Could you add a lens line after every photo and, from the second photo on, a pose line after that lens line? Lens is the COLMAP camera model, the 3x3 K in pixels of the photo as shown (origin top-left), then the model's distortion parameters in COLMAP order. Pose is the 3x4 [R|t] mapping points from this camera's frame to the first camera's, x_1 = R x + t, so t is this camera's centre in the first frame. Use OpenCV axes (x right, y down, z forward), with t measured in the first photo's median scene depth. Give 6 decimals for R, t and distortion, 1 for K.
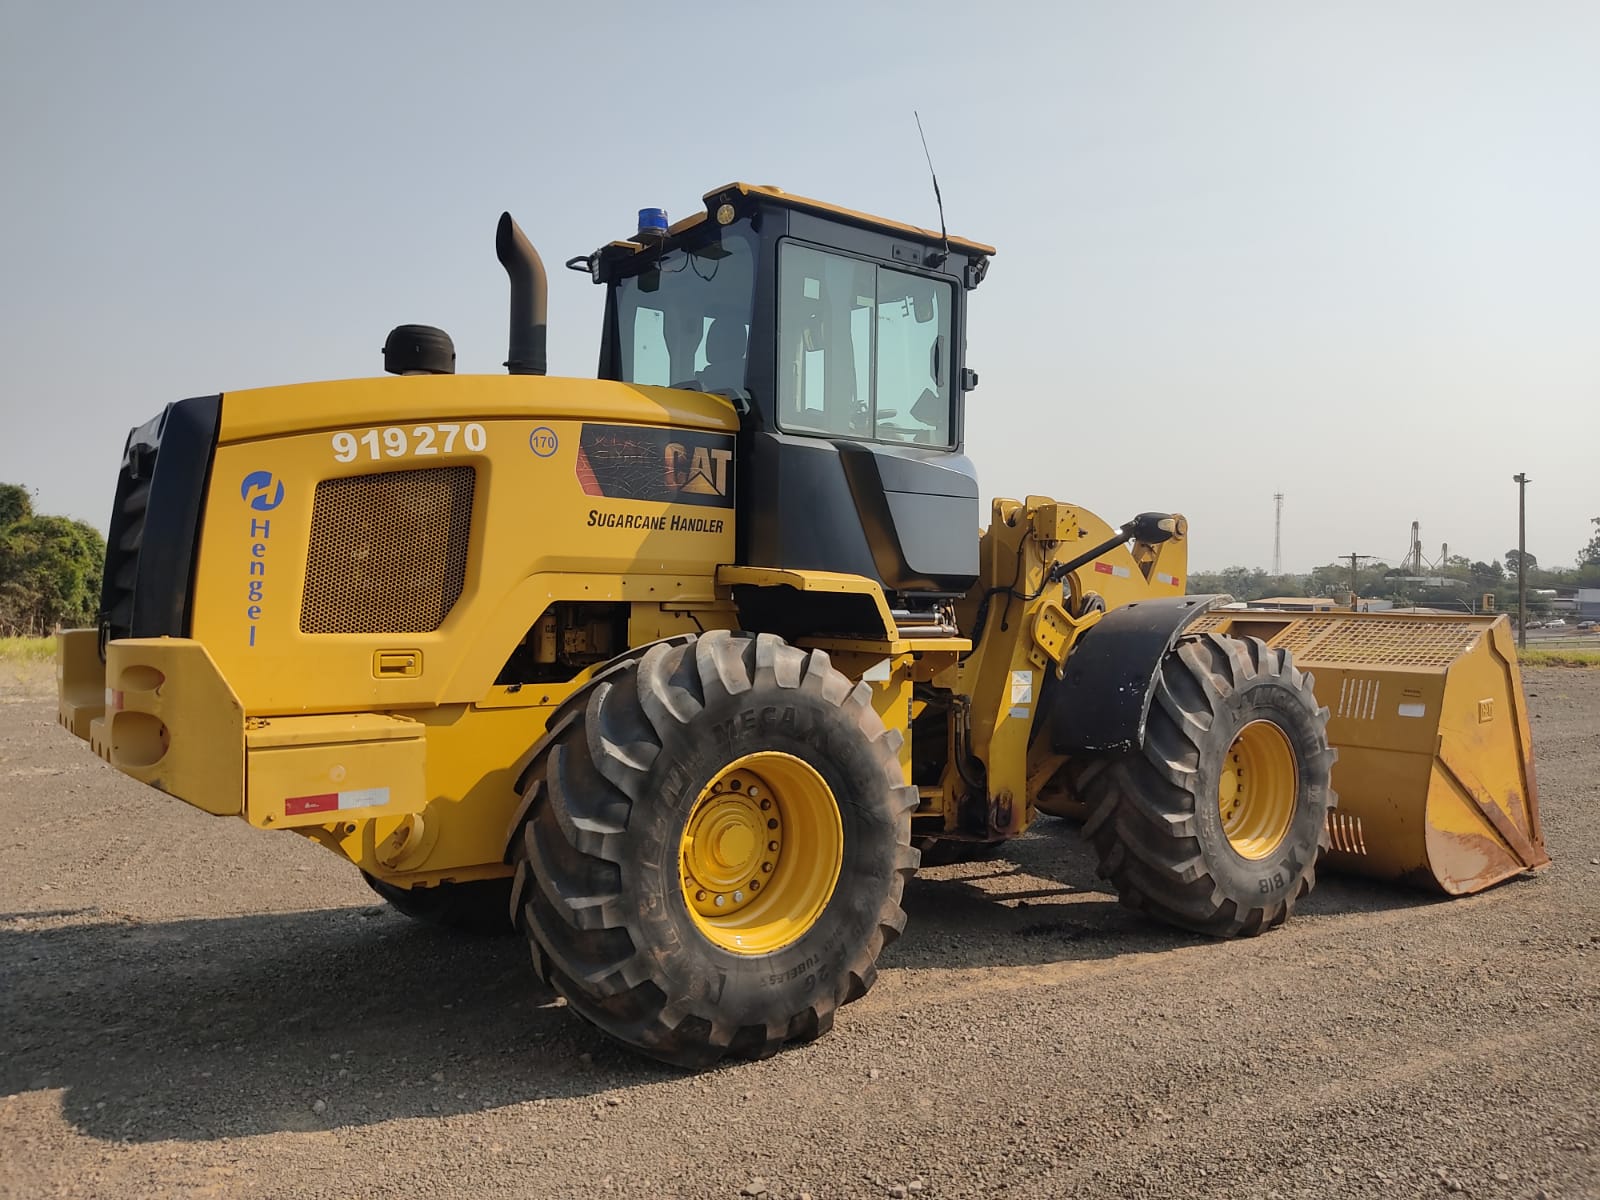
lens RADIAL K [[1198.8, 0, 805.0], [0, 1198.8, 600.1], [0, 0, 1]] dist [0.103285, -0.180273]
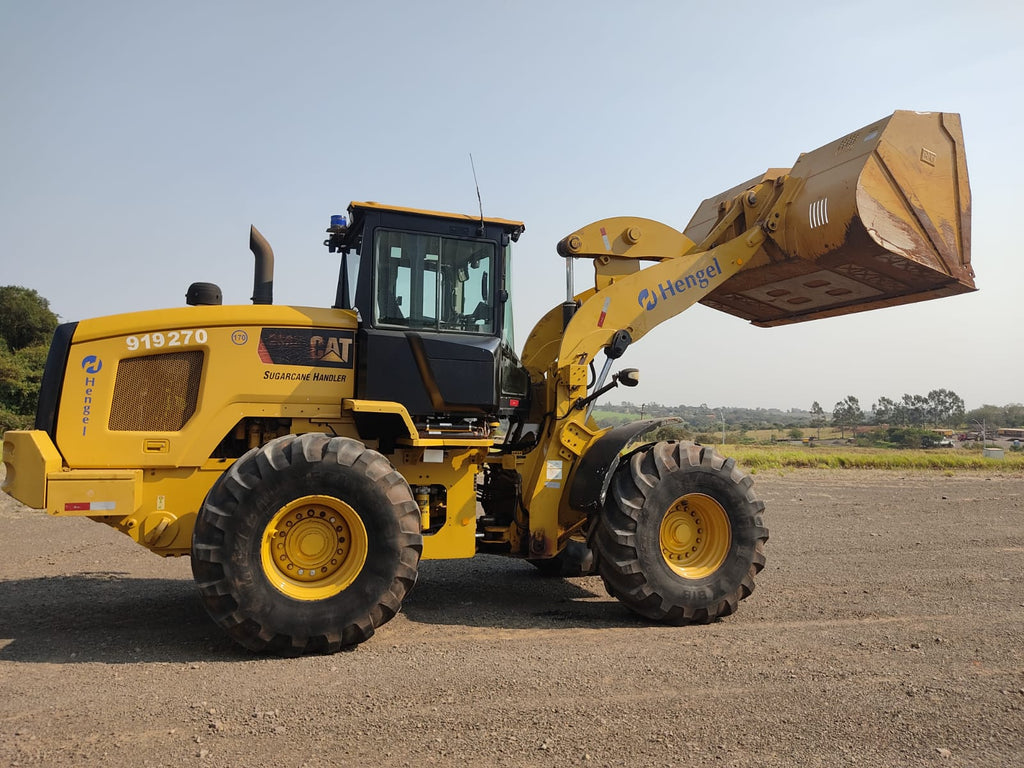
lens RADIAL K [[770.8, 0, 515.8], [0, 770.8, 384.4], [0, 0, 1]] dist [0.119738, -0.219517]
pose [[0.960374, -0.008026, -0.278597, 0.566086], [-0.007732, 0.998433, -0.055415, 0.014829], [0.278606, 0.055373, 0.958808, -0.109318]]
